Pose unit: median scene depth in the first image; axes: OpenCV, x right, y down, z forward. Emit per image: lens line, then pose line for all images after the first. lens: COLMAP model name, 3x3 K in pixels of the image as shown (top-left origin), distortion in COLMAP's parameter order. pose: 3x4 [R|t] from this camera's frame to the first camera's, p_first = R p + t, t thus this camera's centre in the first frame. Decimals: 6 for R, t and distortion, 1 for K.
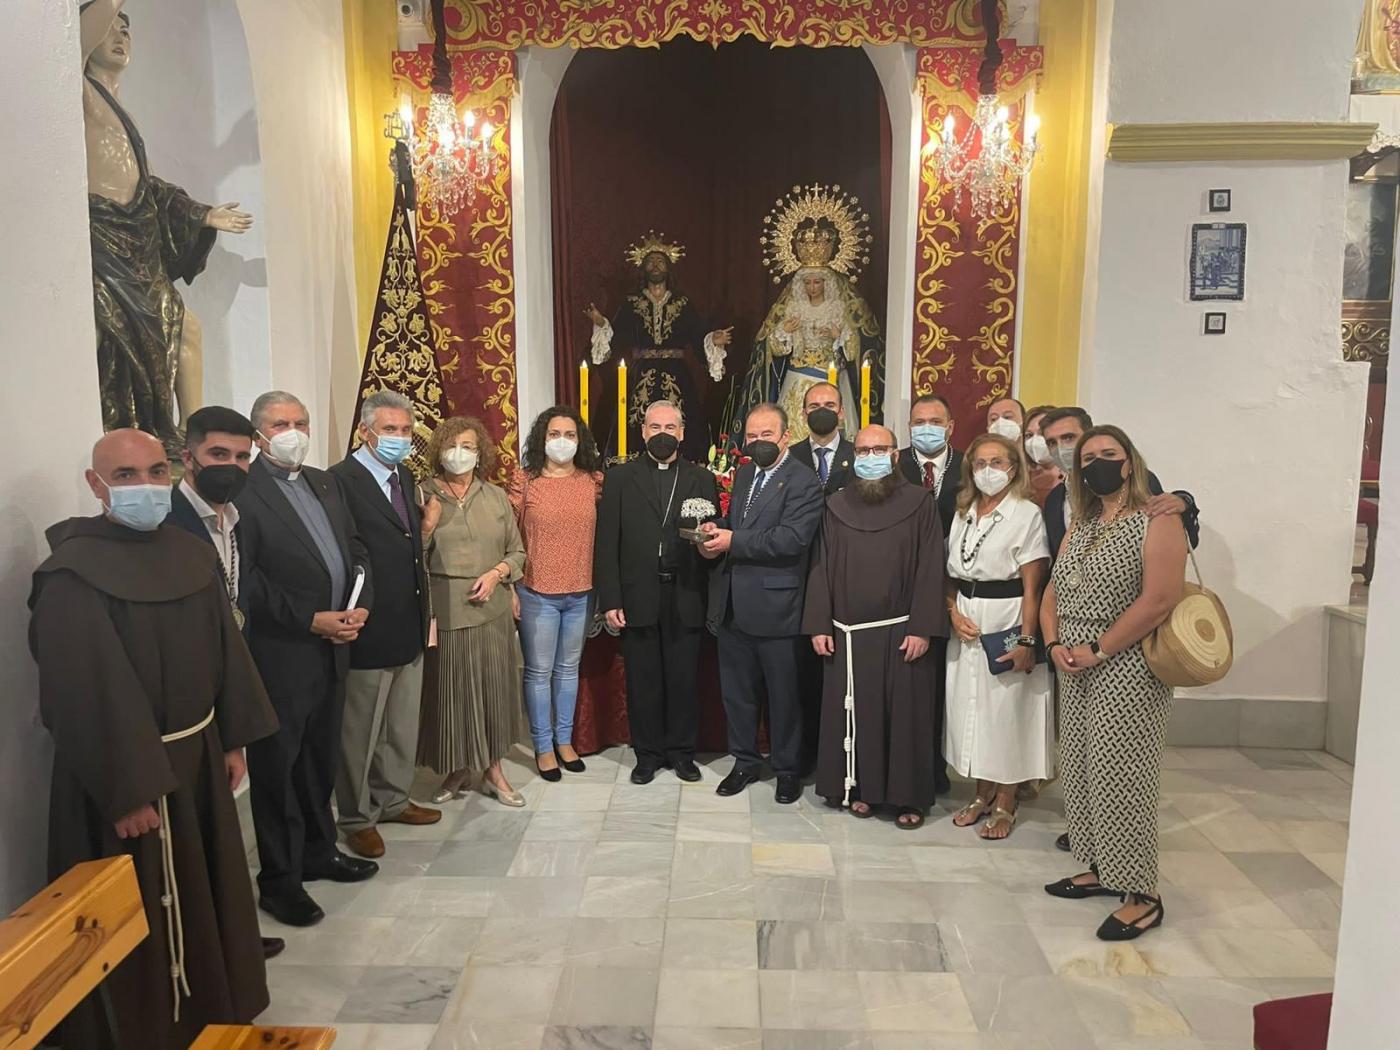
lens RADIAL K [[1149.2, 0, 700.0], [0, 1149.2, 525.0], [0, 0, 1]] dist [0.015258, -0.041721]
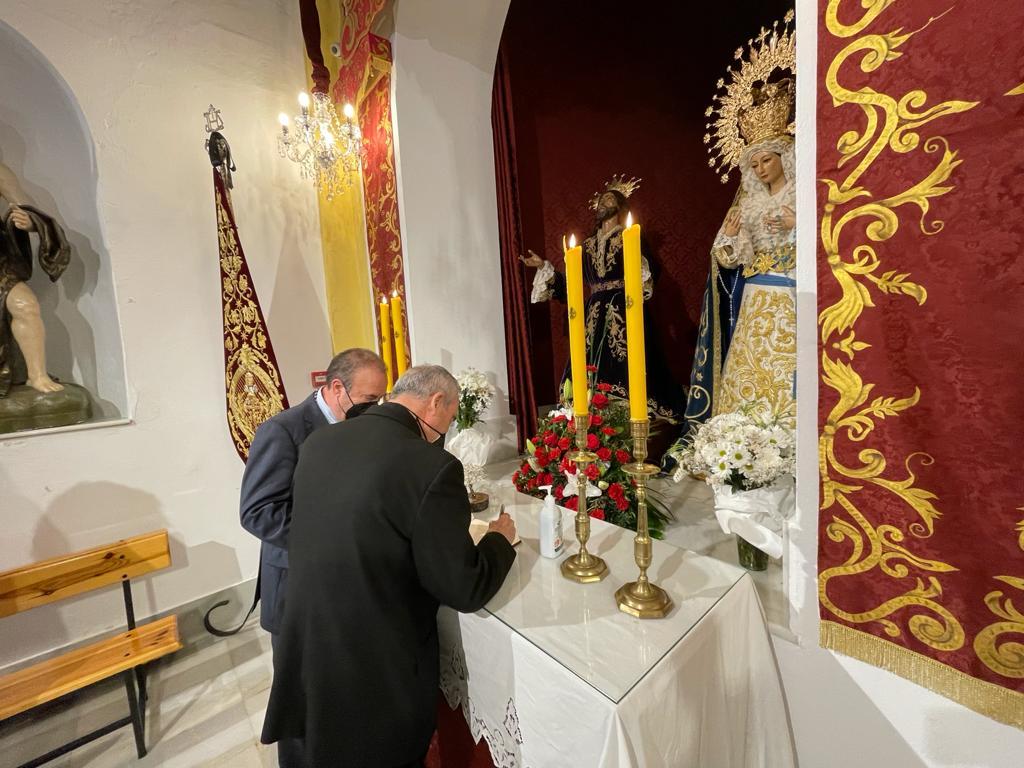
lens RADIAL K [[410.0, 0, 512.0], [0, 410.0, 384.0], [0, 0, 1]] dist [-0.005565, -0.000351]
pose [[0.667865, 0.022653, -0.743937, 0.225323], [-0.024427, 0.999665, 0.008511, -0.070450], [0.743881, 0.012488, 0.668195, 0.806351]]
